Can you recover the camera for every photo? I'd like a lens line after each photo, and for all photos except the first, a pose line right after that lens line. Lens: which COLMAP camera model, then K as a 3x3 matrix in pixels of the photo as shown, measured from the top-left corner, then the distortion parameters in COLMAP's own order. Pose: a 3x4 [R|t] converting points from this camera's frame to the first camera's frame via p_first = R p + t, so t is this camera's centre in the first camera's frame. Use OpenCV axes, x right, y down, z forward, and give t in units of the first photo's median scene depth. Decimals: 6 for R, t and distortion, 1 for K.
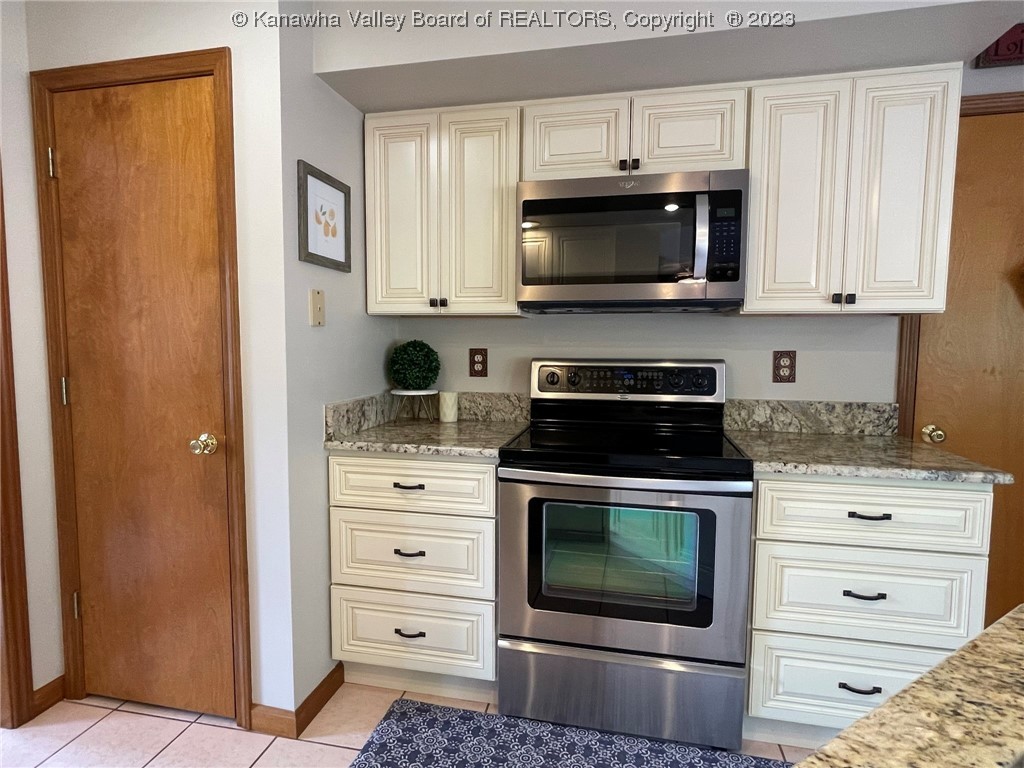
lens RADIAL K [[571.8, 0, 506.7], [0, 571.8, 383.4], [0, 0, 1]] dist [0.001991, 0.000913]
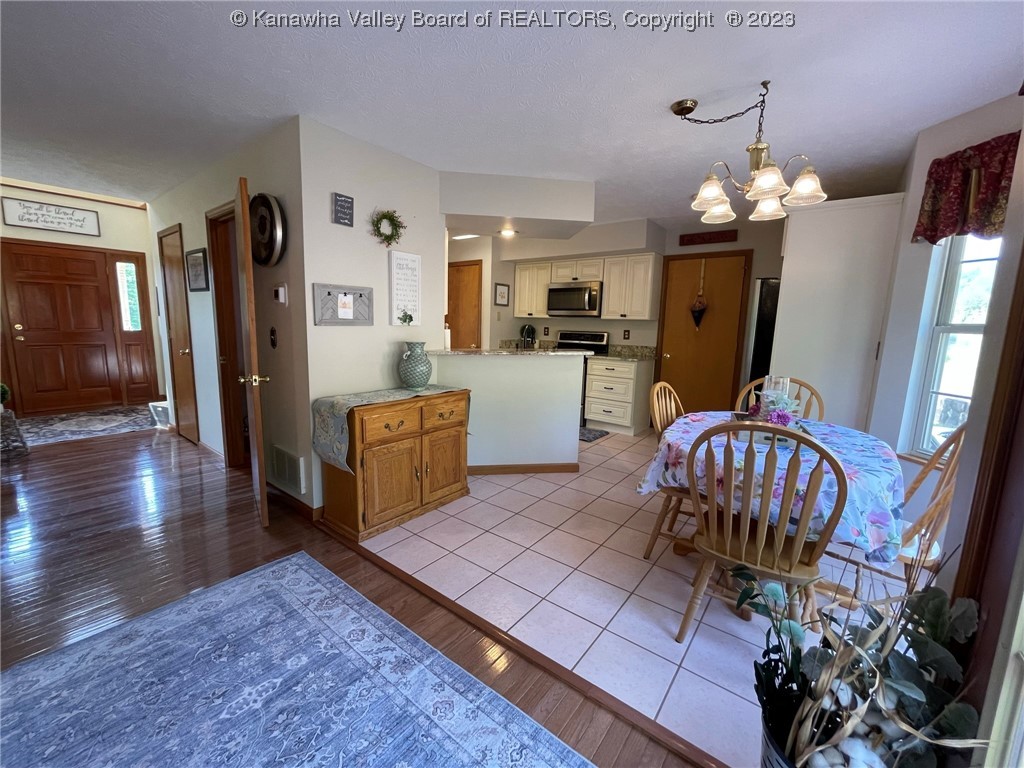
lens RADIAL K [[417.8, 0, 506.1], [0, 417.8, 381.8], [0, 0, 1]] dist [-0.000289, 0.000084]
pose [[0.898135, 0.081637, -0.432075, 0.970223], [-0.056456, 0.995891, 0.070814, 0.115474], [0.436080, -0.039208, 0.899053, -1.571521]]
